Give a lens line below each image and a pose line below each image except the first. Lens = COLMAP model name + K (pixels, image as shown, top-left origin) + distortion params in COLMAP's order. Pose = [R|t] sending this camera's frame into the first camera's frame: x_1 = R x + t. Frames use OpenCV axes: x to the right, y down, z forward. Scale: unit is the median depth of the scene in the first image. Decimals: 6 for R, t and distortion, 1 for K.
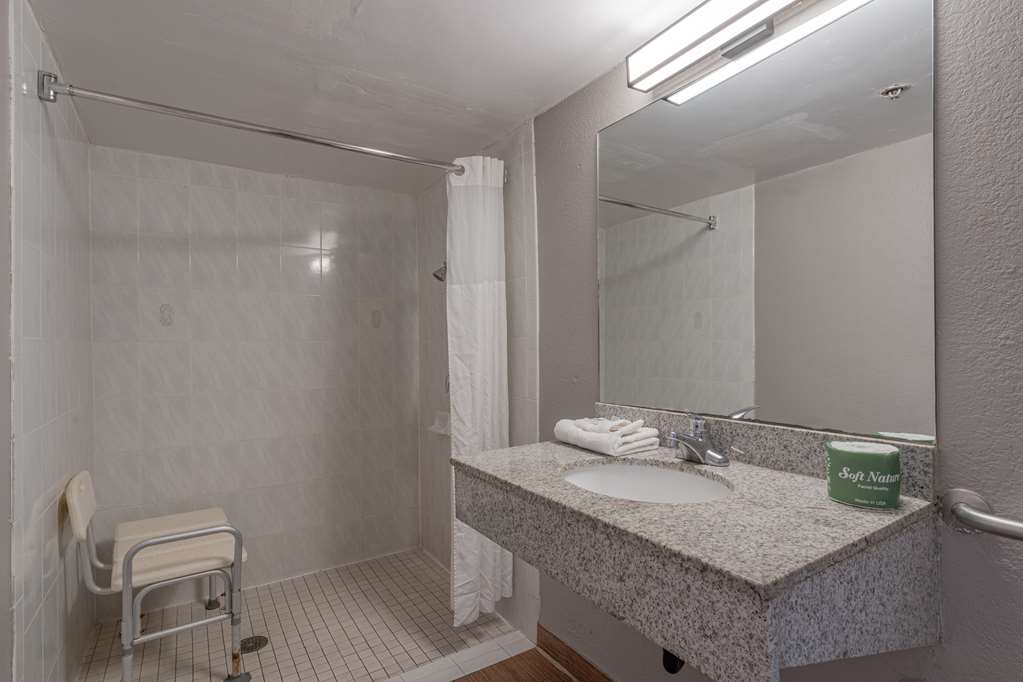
lens RADIAL K [[510.9, 0, 514.7], [0, 510.9, 345.2], [0, 0, 1]] dist [0.007514, 0.000409]
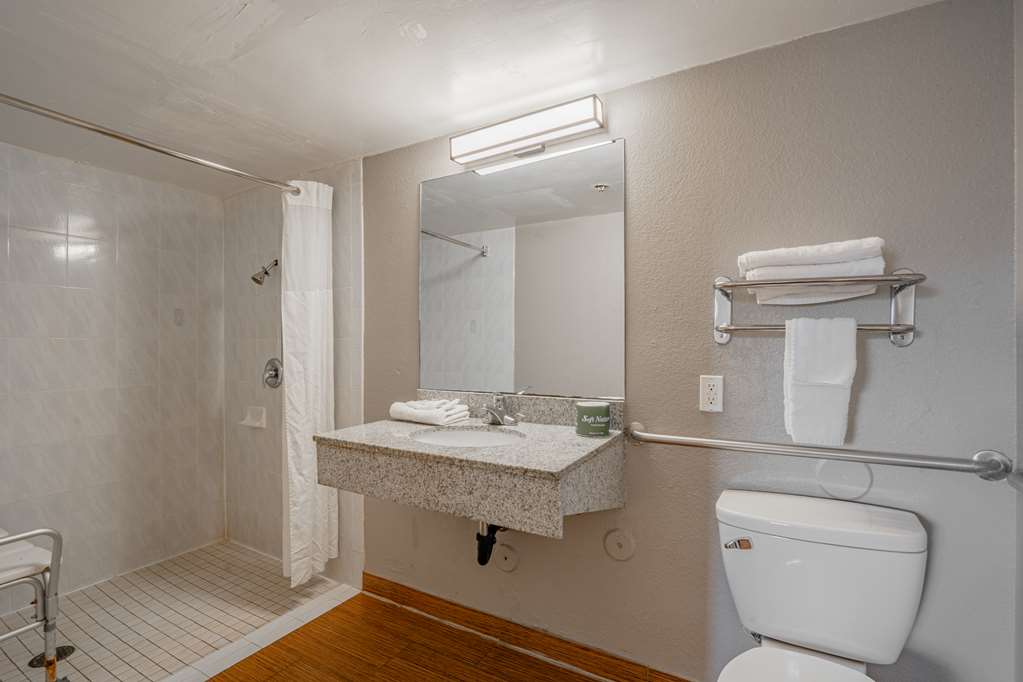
lens RADIAL K [[467.2, 0, 511.7], [0, 467.2, 344.1], [0, 0, 1]] dist [-0.003769, 0.000453]
pose [[0.892673, 0.009910, 0.450597, -0.187103], [-0.009165, 0.999951, -0.003836, -0.000786], [-0.450613, -0.000705, 0.892719, -0.197030]]
